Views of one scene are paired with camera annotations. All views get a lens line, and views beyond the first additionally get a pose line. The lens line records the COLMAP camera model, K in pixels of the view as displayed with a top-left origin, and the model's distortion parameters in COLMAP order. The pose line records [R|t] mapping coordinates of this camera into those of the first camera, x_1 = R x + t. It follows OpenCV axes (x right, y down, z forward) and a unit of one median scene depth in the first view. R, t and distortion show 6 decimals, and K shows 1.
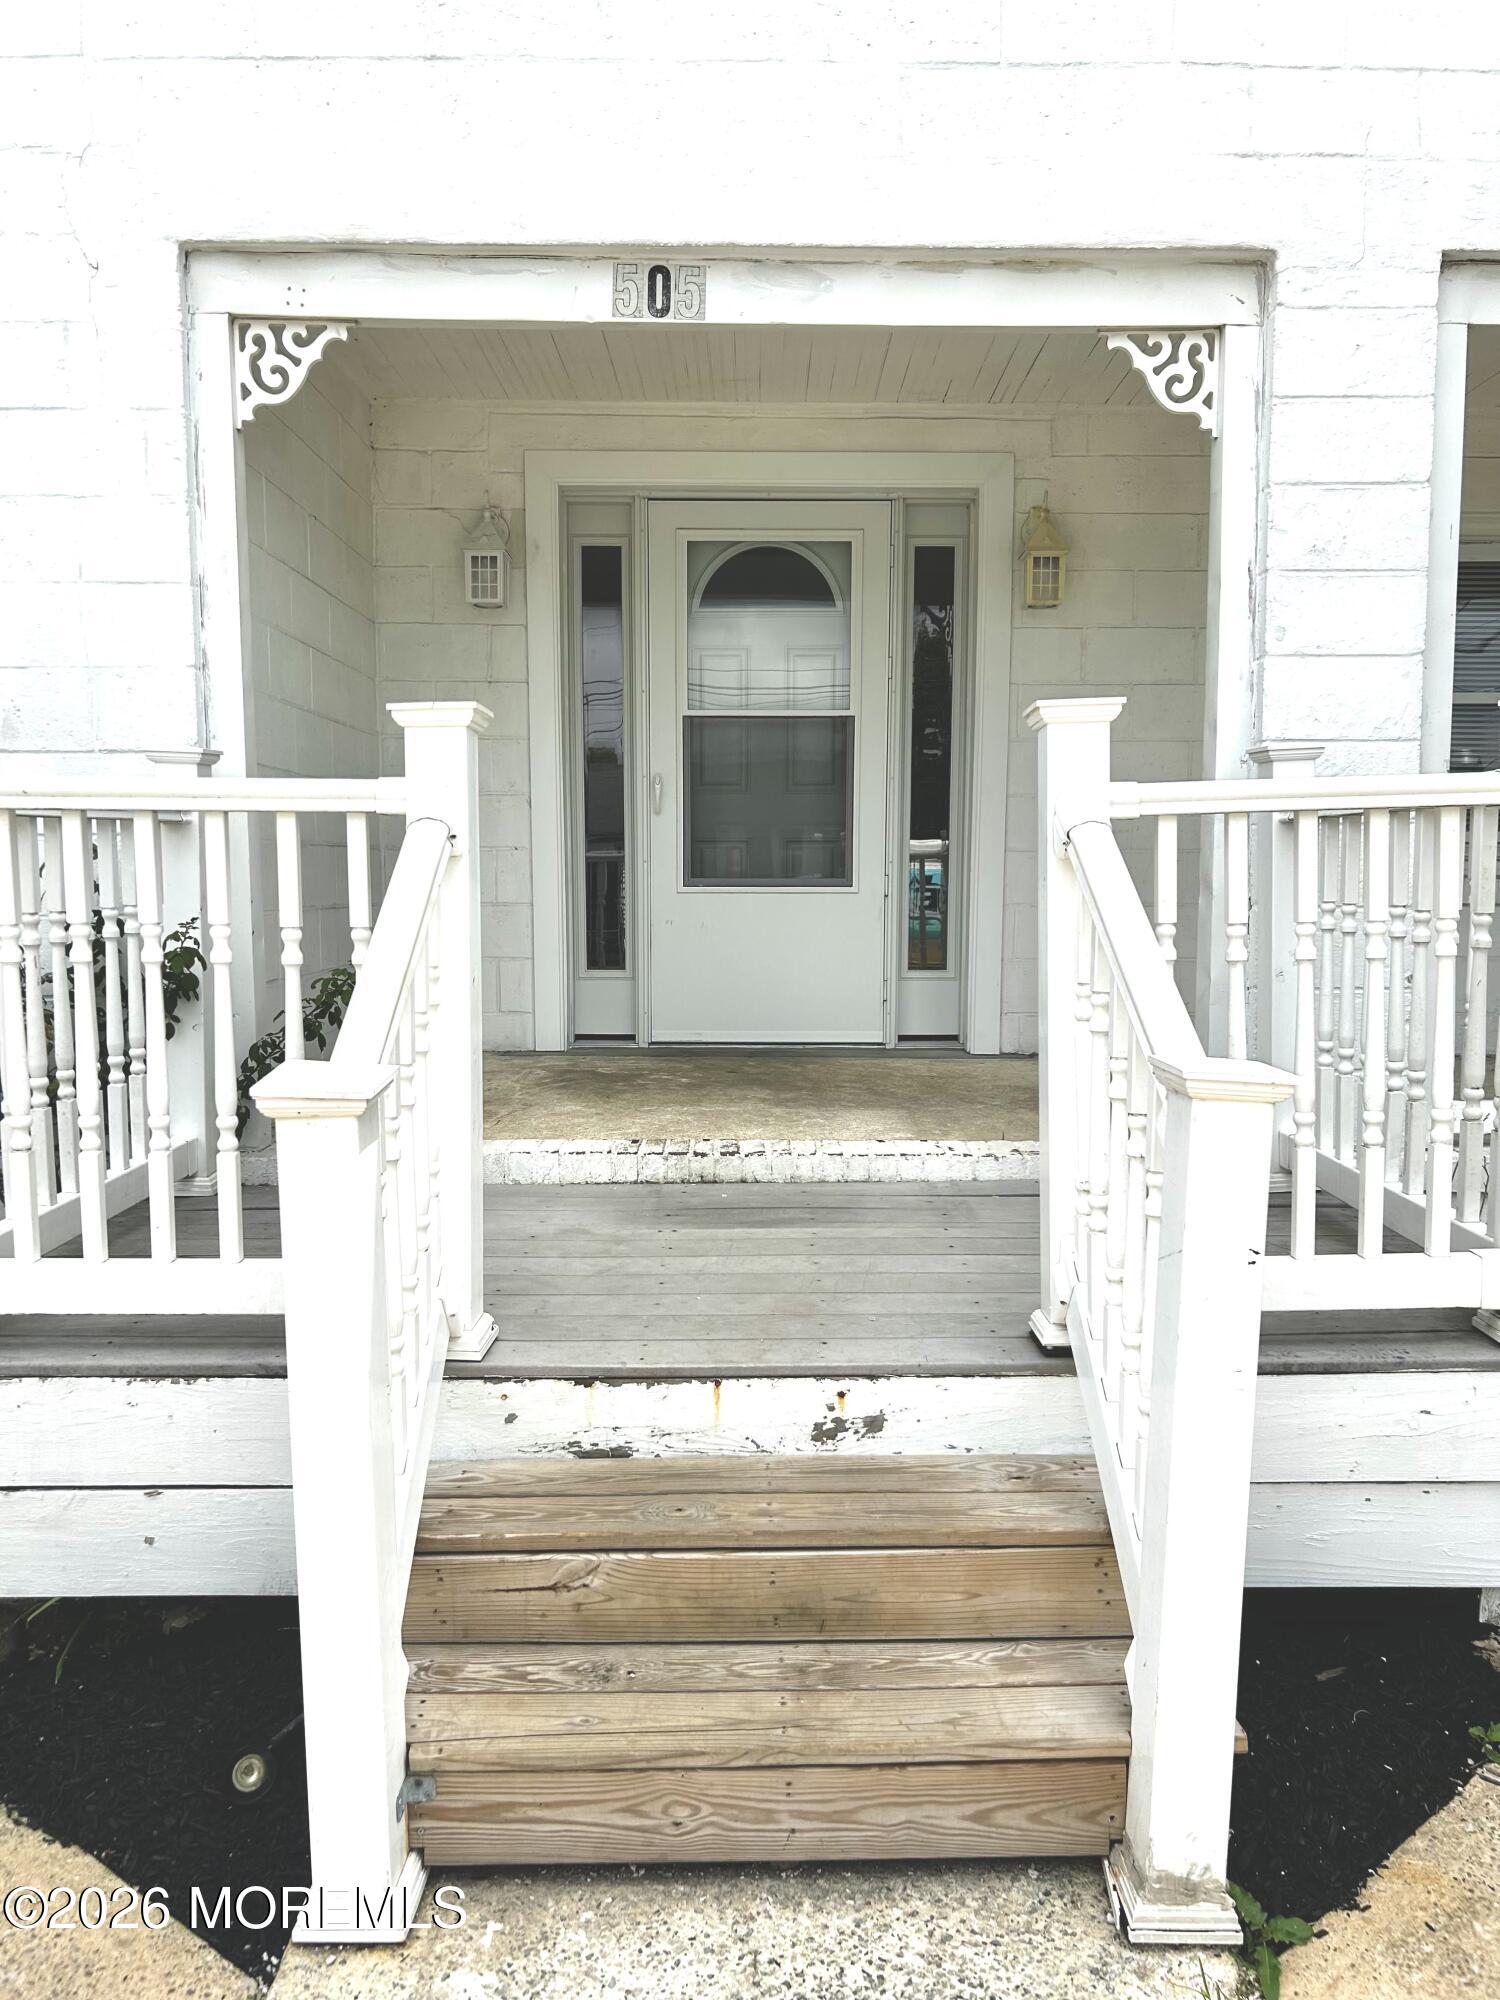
lens RADIAL K [[1505.3, 0, 747.6], [0, 1505.3, 996.1], [0, 0, 1]] dist [0.050009, -0.070041]
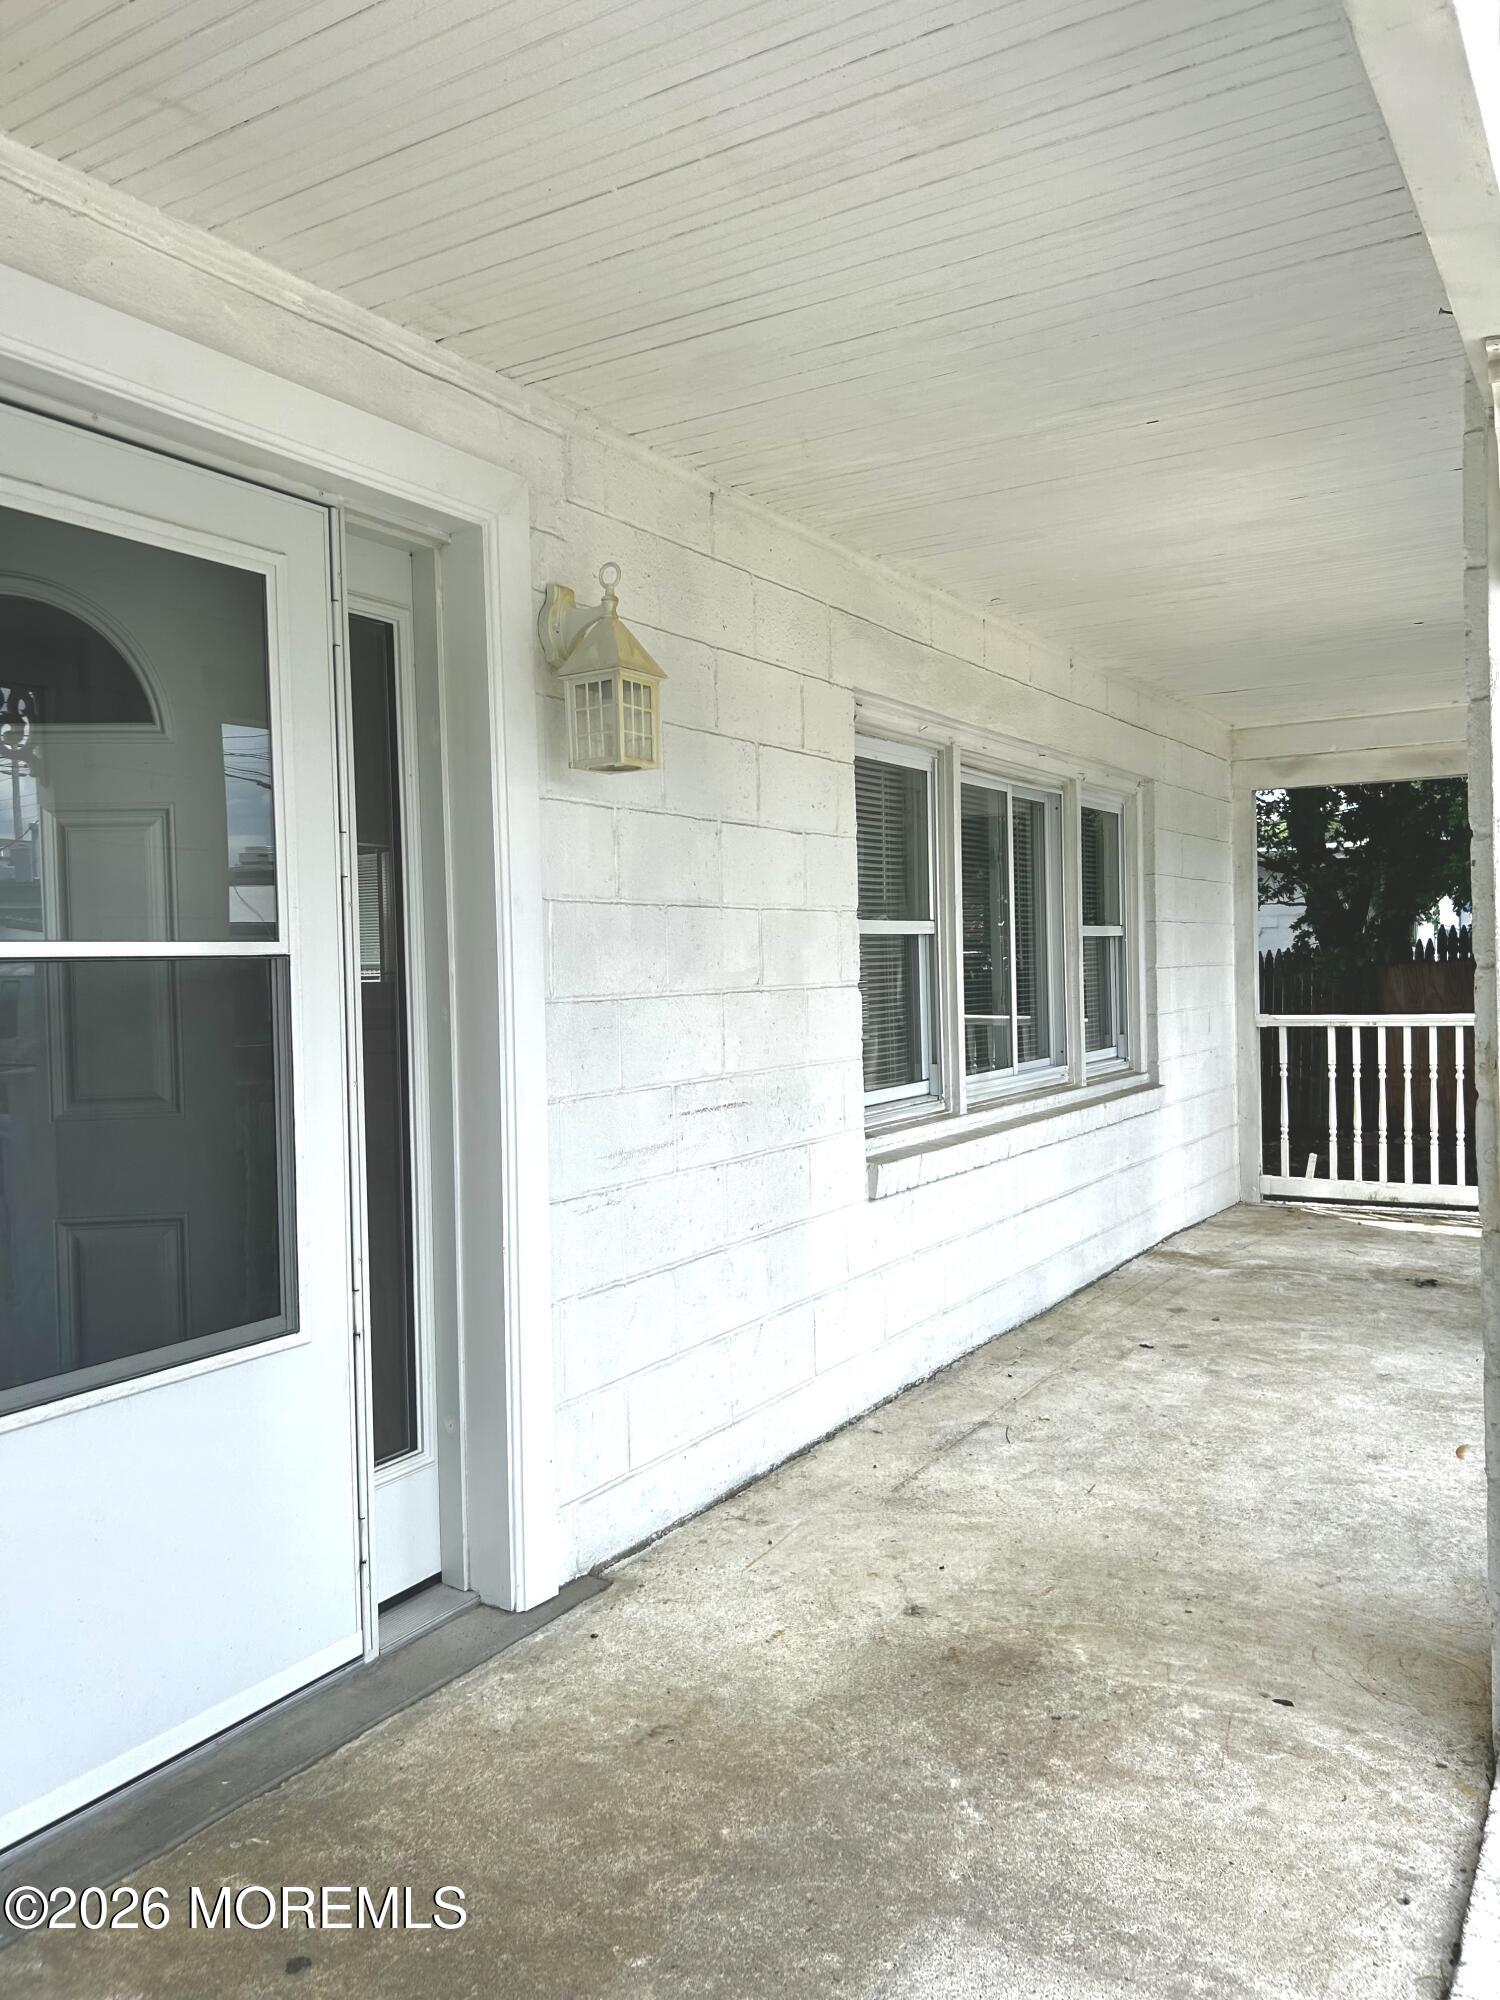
lens RADIAL K [[1505.3, 0, 747.8], [0, 1505.3, 1010.8], [0, 0, 1]] dist [0.050009, -0.070041]
pose [[0.543331, -0.037326, 0.838688, -0.240720], [0.087627, 0.996076, -0.012438, -0.155049], [-0.834933, 0.080250, 0.544470, 0.653011]]
